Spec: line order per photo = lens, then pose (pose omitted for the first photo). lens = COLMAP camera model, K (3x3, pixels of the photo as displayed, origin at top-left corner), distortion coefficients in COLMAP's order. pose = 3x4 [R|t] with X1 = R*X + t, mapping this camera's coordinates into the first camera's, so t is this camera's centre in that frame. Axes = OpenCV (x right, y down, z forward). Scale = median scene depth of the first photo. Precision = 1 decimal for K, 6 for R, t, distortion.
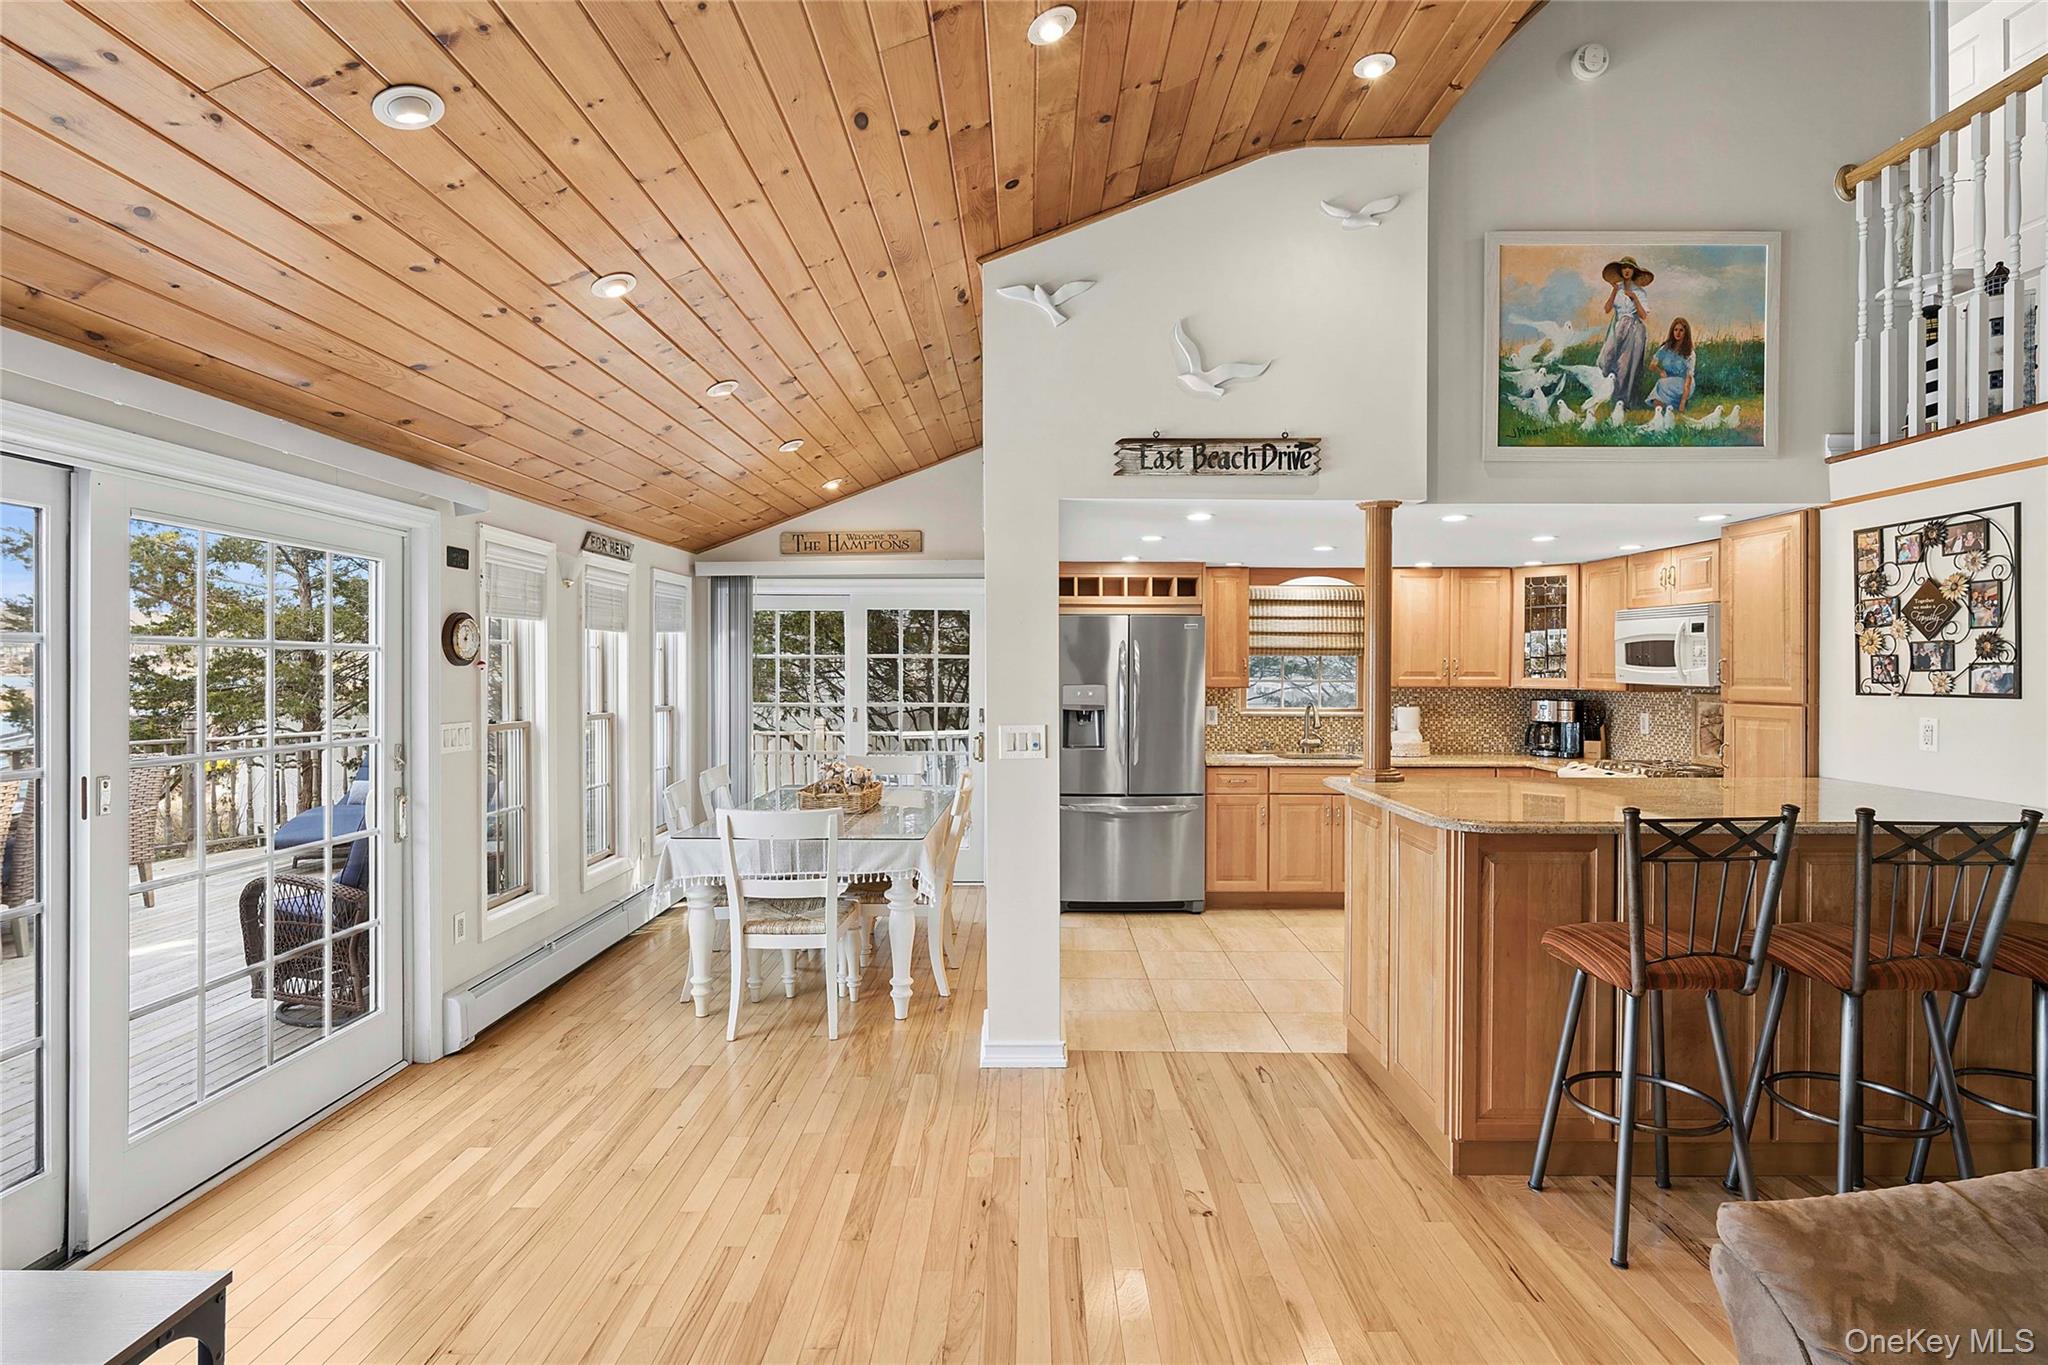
lens RADIAL K [[997.4, 0, 1037.9], [0, 997.4, 672.1], [0, 0, 1]] dist [-0.027156, 0.005593]
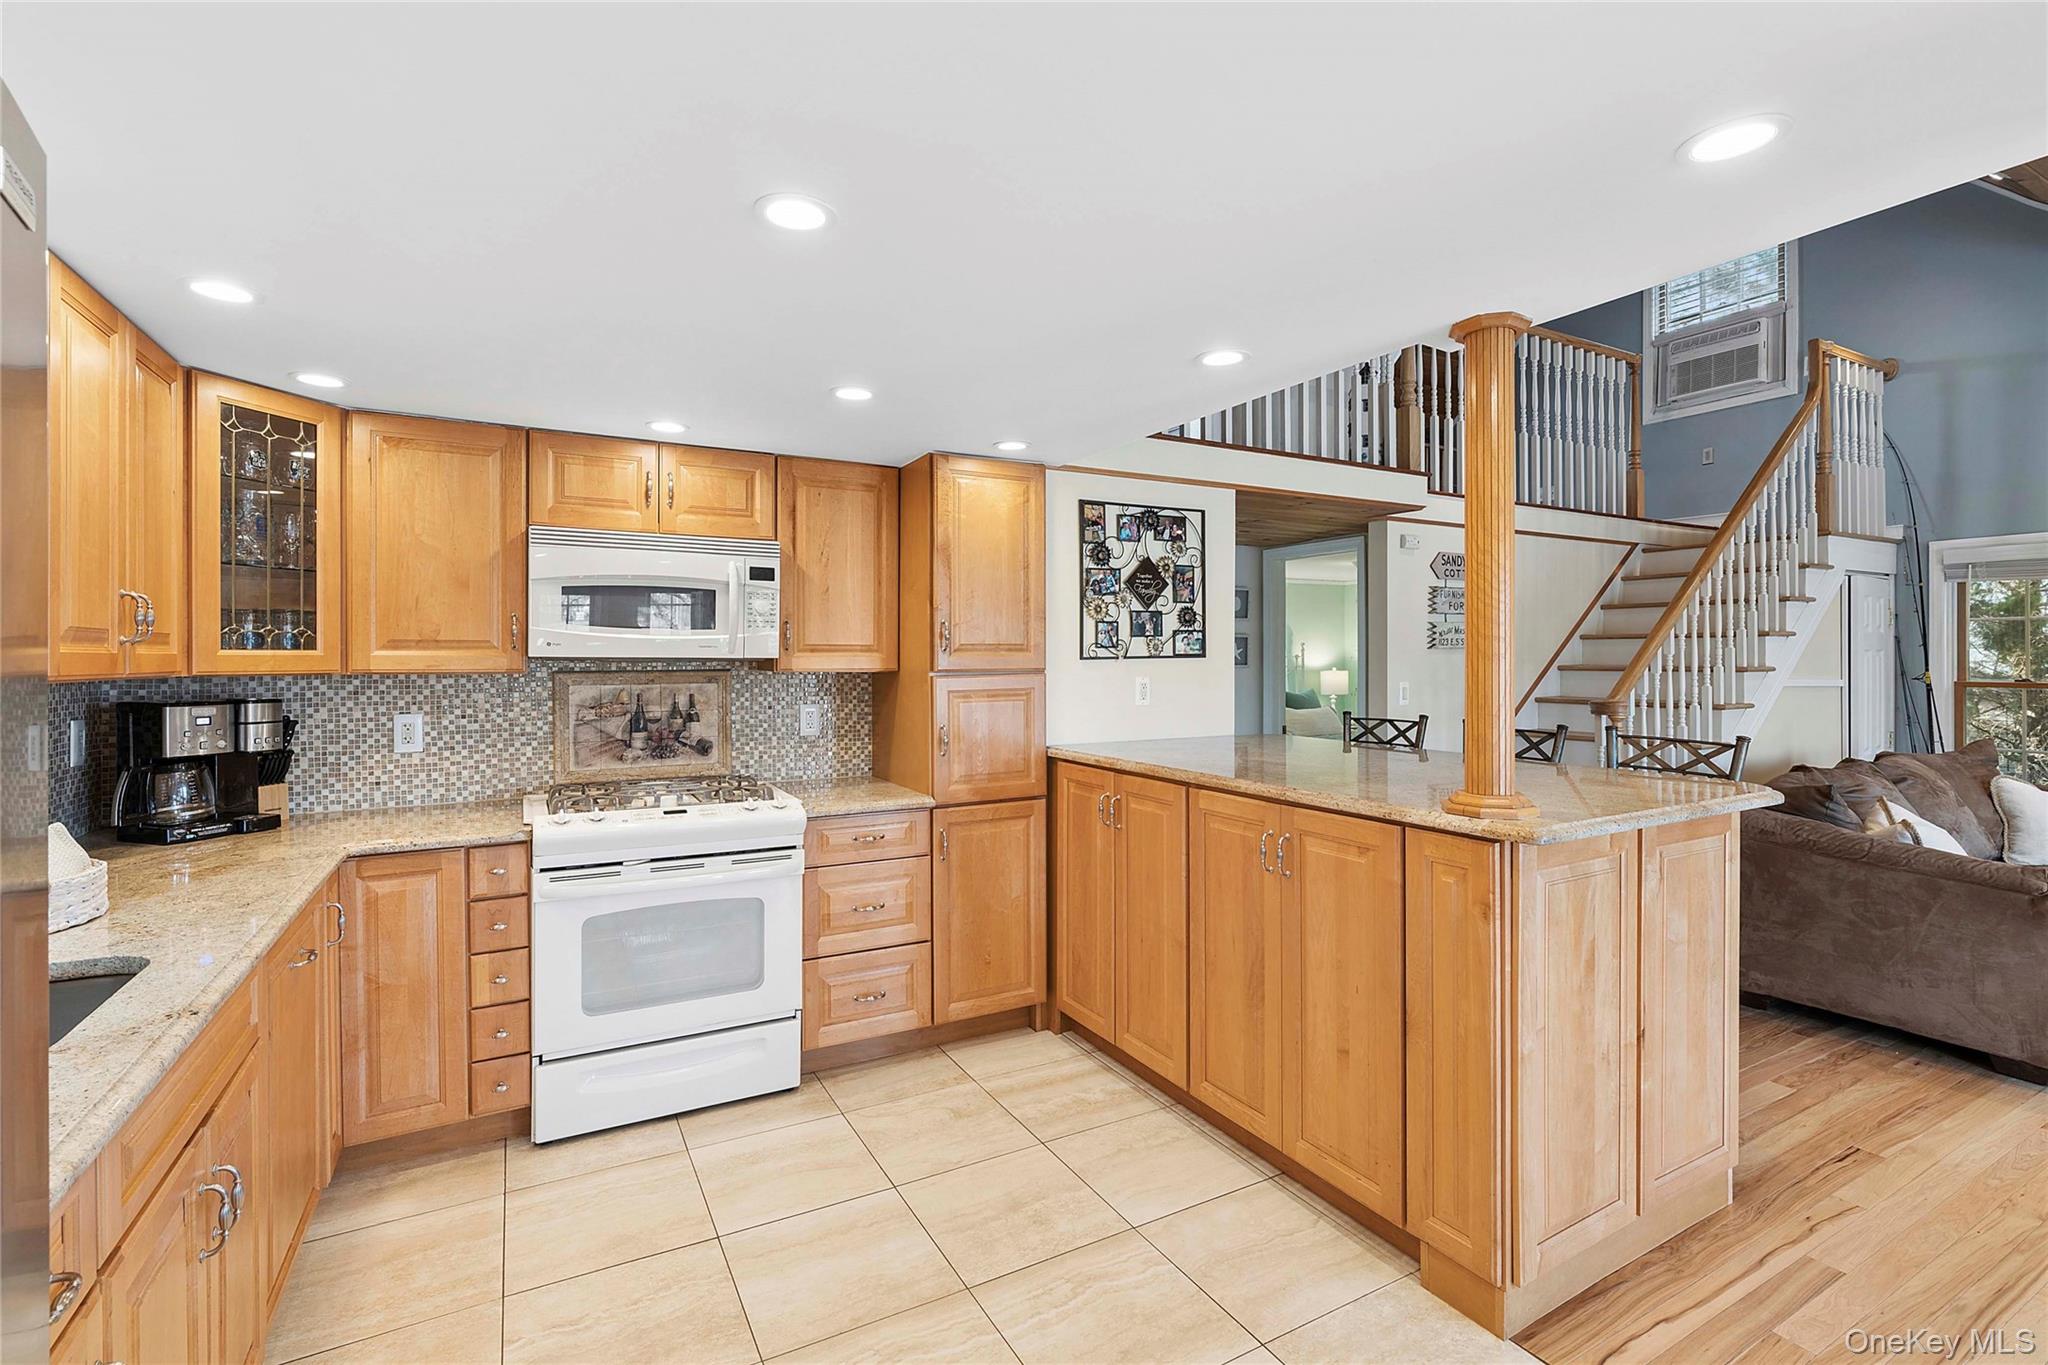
lens RADIAL K [[926.7, 0, 1033.9], [0, 926.7, 660.4], [0, 0, 1]] dist [-0.010334, 0.004972]
pose [[-0.480513, -0.005003, 0.876973, 0.002220], [0.006516, 0.999936, 0.009275, 0.014240], [-0.876964, 0.010171, -0.480449, 1.425353]]
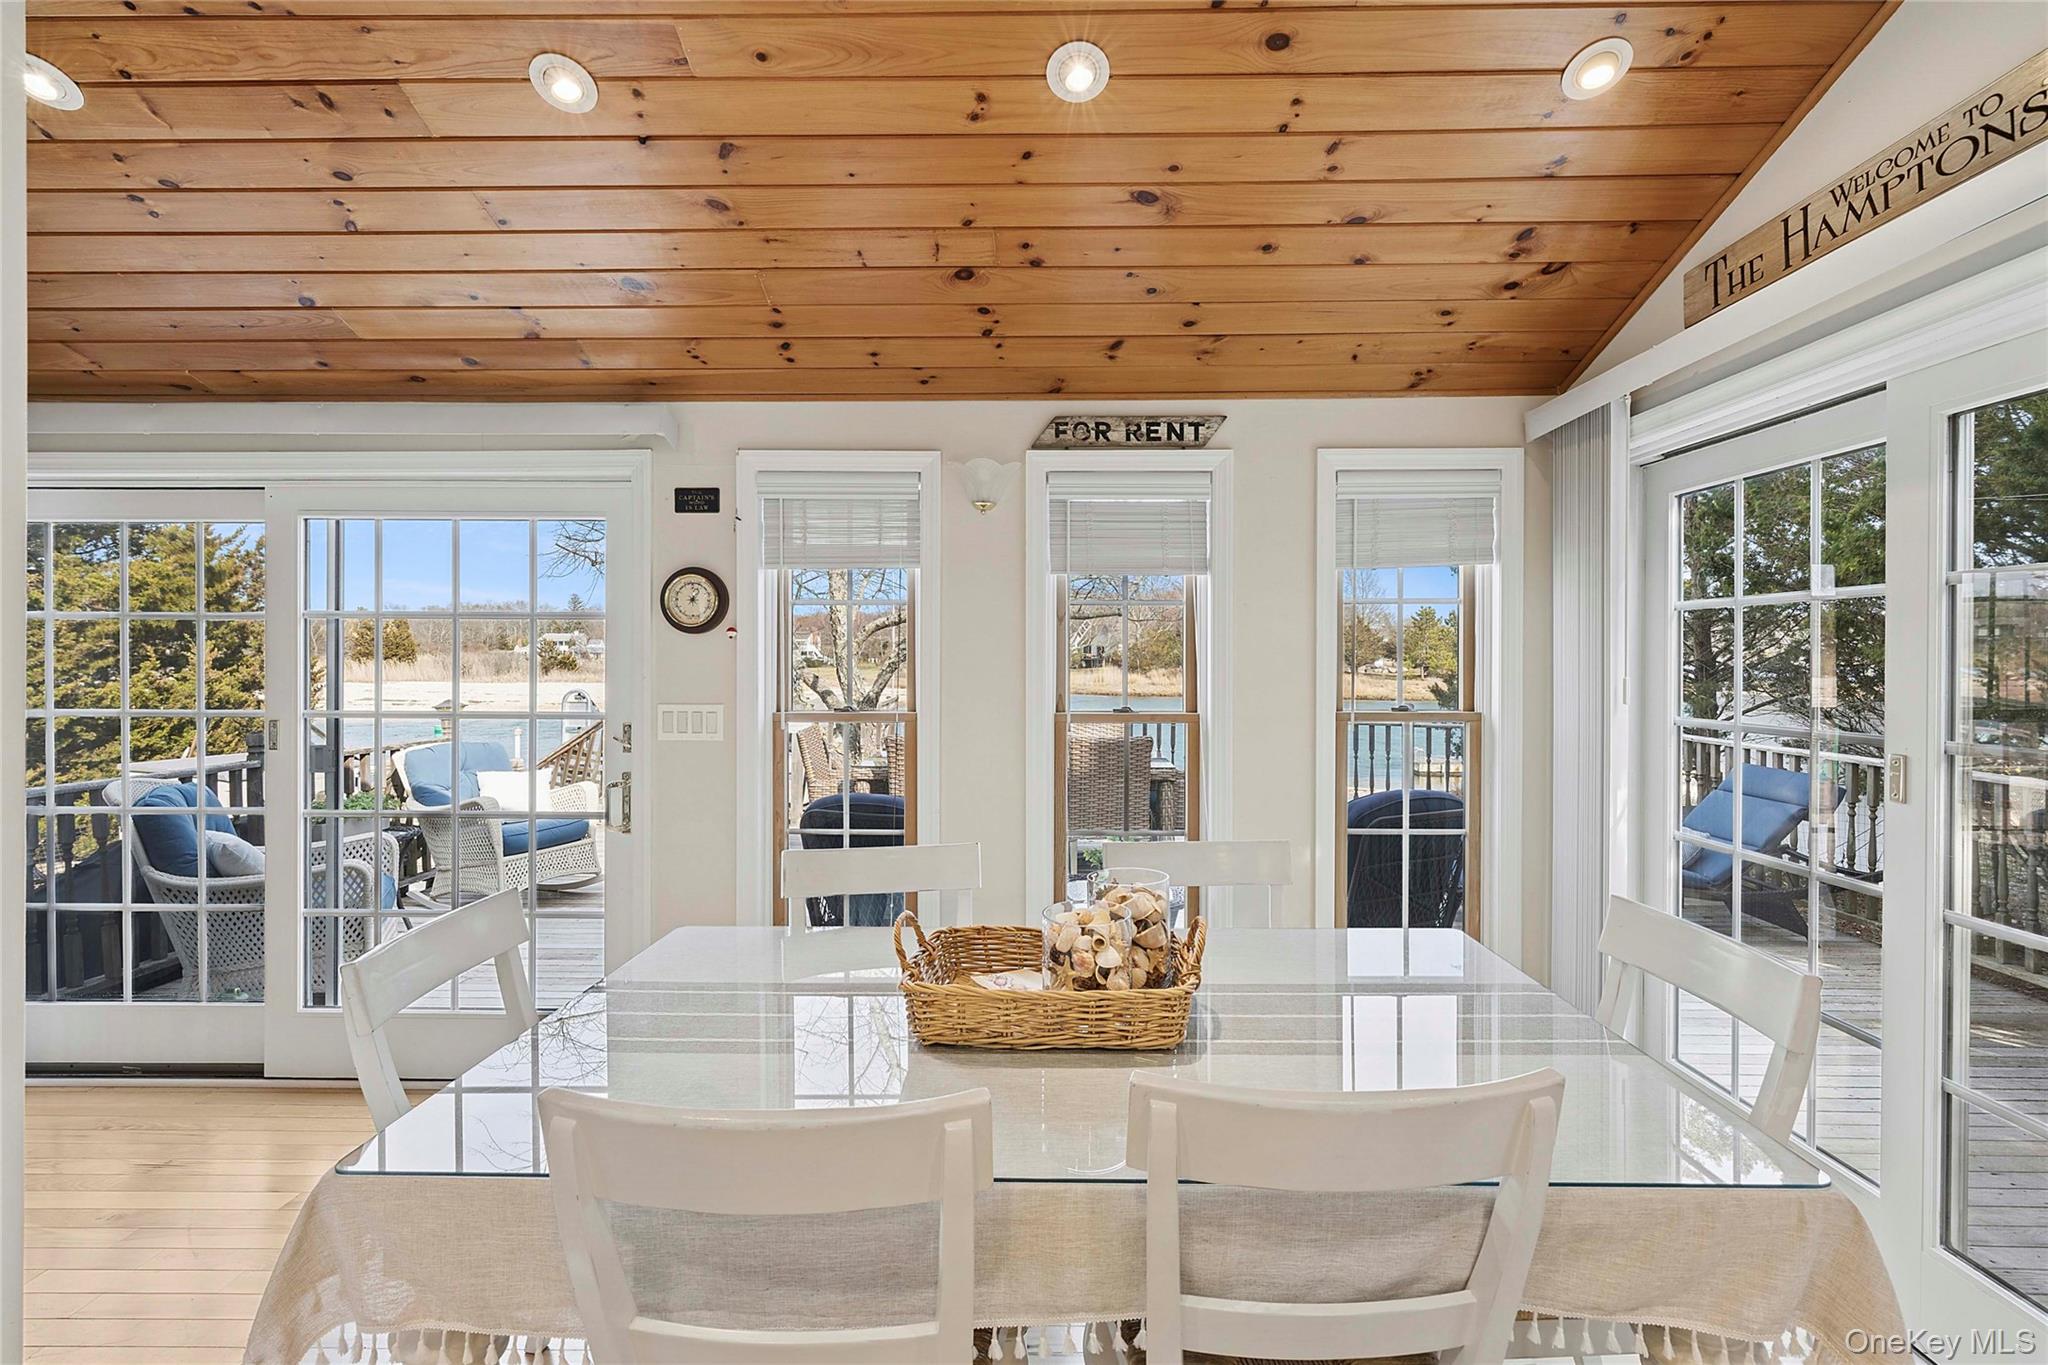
lens RADIAL K [[926.7, 0, 1036.6], [0, 926.7, 661.6], [0, 0, 1]] dist [-0.010334, 0.004972]
pose [[-0.014203, -0.001592, -0.999898, 0.163662], [-0.003988, 0.999991, -0.001536, 0.016300], [0.999891, 0.003965, -0.014210, 1.268003]]
